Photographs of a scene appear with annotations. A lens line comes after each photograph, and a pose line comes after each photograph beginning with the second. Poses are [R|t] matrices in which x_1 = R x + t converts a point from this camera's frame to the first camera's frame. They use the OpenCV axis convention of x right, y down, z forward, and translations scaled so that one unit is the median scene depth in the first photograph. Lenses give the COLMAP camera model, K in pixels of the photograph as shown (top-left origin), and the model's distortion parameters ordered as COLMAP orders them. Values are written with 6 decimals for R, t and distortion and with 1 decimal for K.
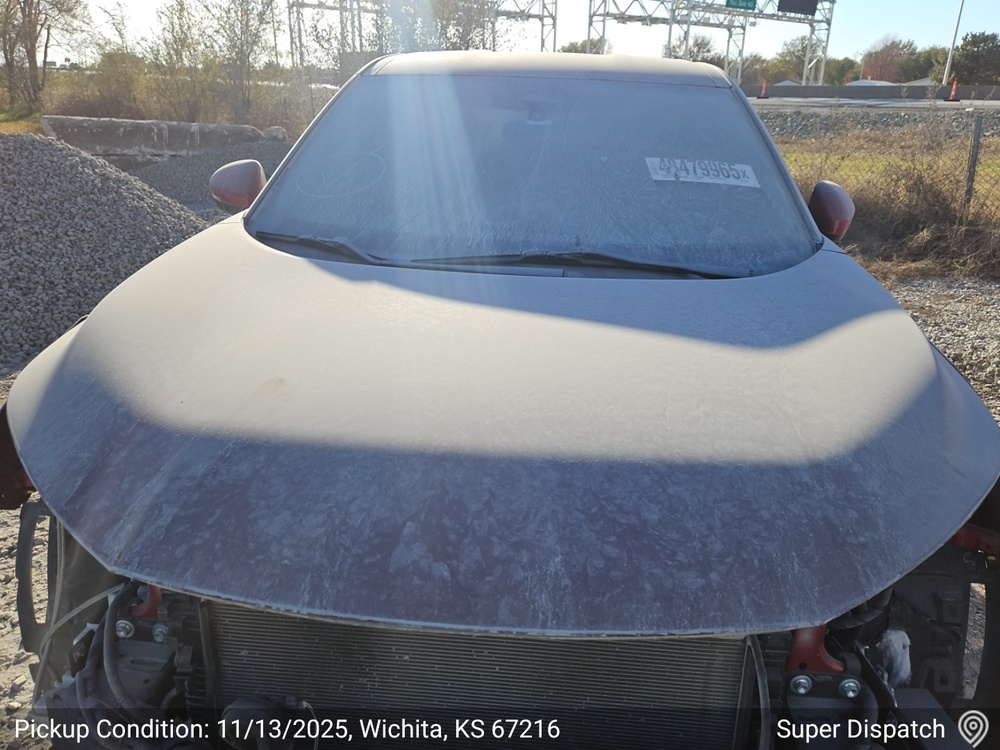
lens RADIAL K [[745.8, 0, 502.3], [0, 745.8, 363.1], [0, 0, 1]] dist [0.063131, -0.056483]
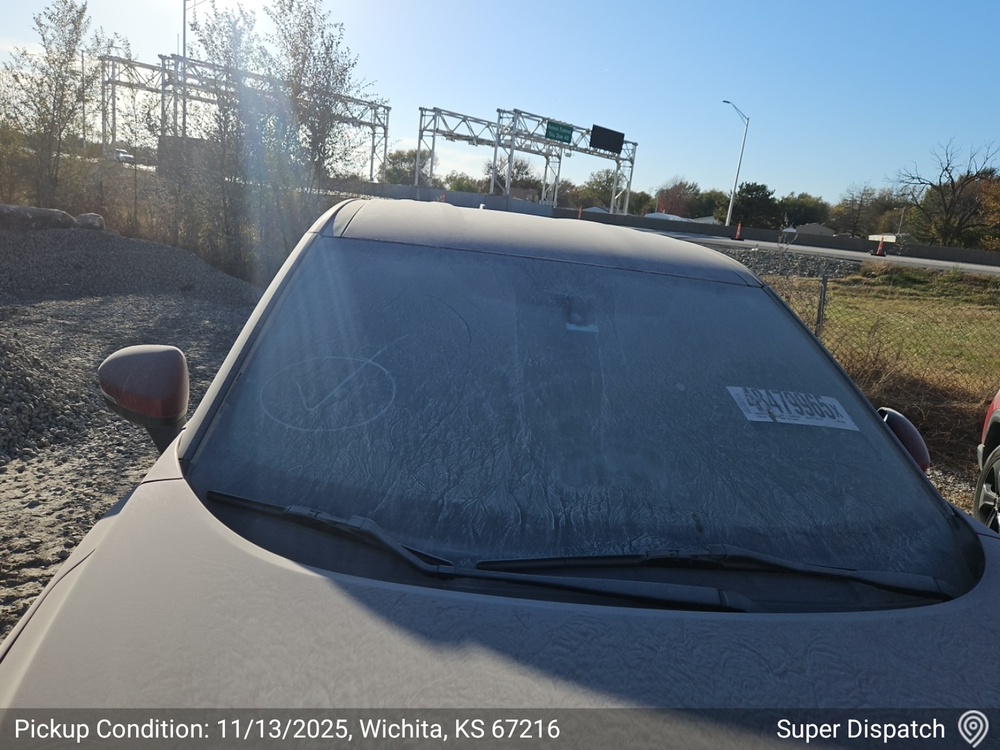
lens RADIAL K [[741.2, 0, 490.8], [0, 741.2, 371.1], [0, 0, 1]] dist [0.064670, -0.057038]
pose [[0.972912, 0.040239, 0.227646, -0.225326], [-0.013841, 0.993107, -0.116389, -0.191985], [-0.230761, 0.110085, 0.966763, 0.293461]]
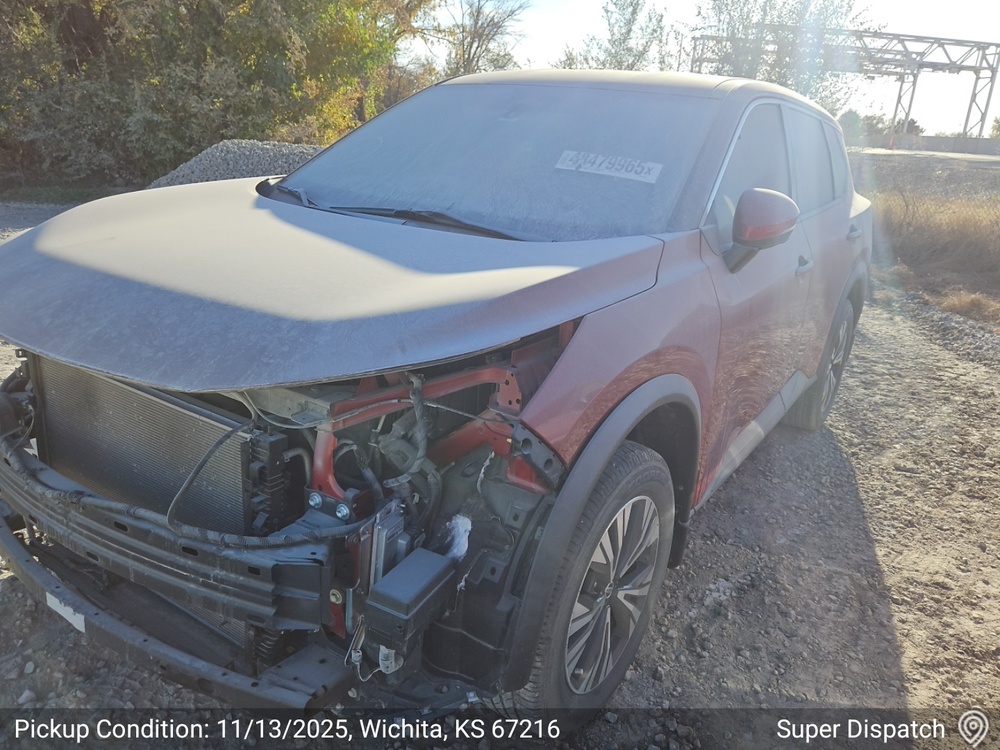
lens RADIAL K [[736.5, 0, 501.4], [0, 736.5, 396.0], [0, 0, 1]] dist [0.069635, -0.066297]
pose [[0.873851, 0.193733, -0.445929, 0.665235], [-0.203462, 0.978724, 0.026499, 0.077715], [0.441575, 0.067574, 0.894676, -0.019562]]
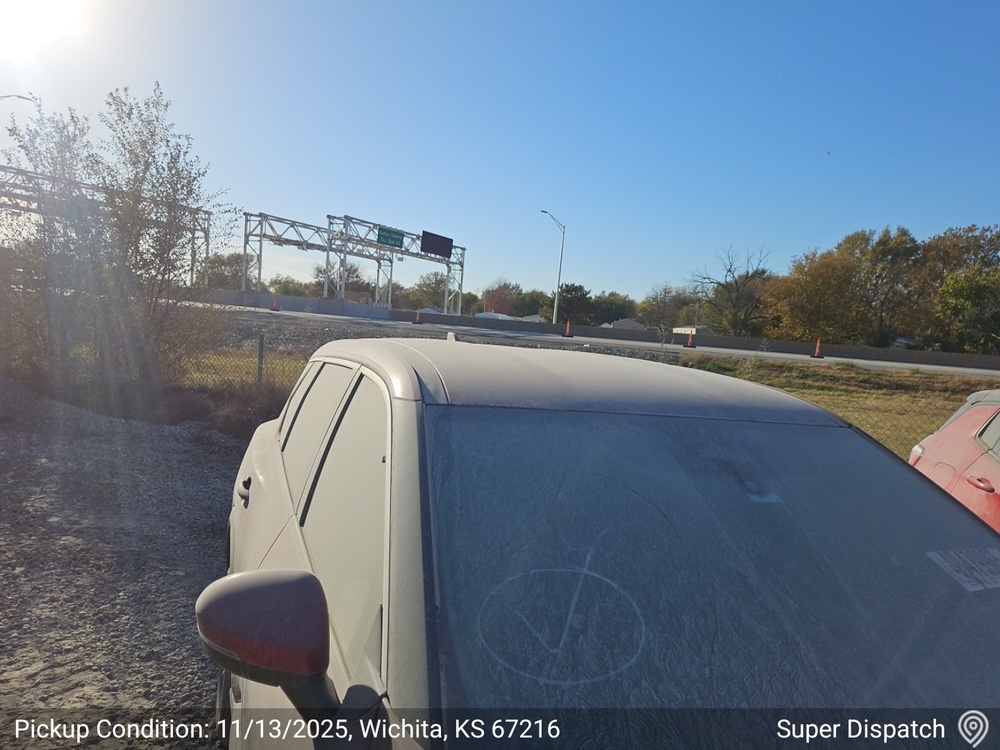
lens RADIAL K [[741.0, 0, 500.0], [0, 741.0, 375.0], [0, 0, 1]] dist [0.071240, -0.069677]
pose [[0.893606, 0.025400, 0.448132, -0.506502], [0.087869, 0.969180, -0.230148, -0.304333], [-0.440167, 0.245039, 0.863834, 0.496242]]
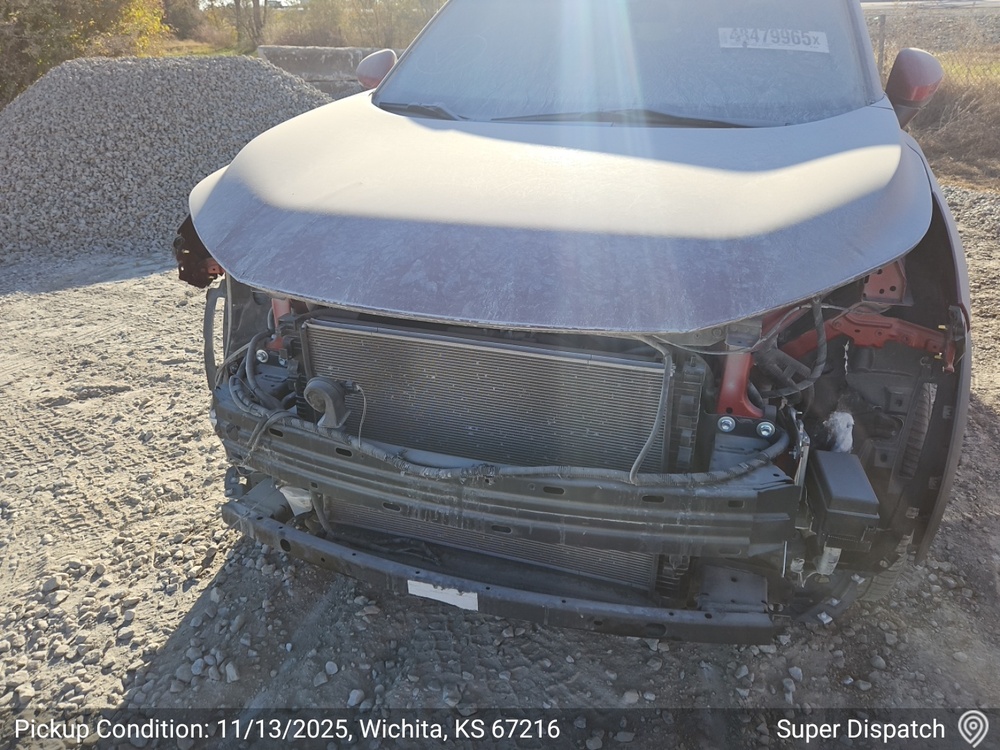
lens RADIAL K [[741.0, 0, 500.0], [0, 741.0, 375.0], [0, 0, 1]] dist [0.071240, -0.069677]
pose [[0.969469, 0.066535, -0.236017, 0.170627], [-0.042297, 0.993432, 0.106317, 0.120438], [0.241540, -0.093089, 0.965916, -0.171118]]
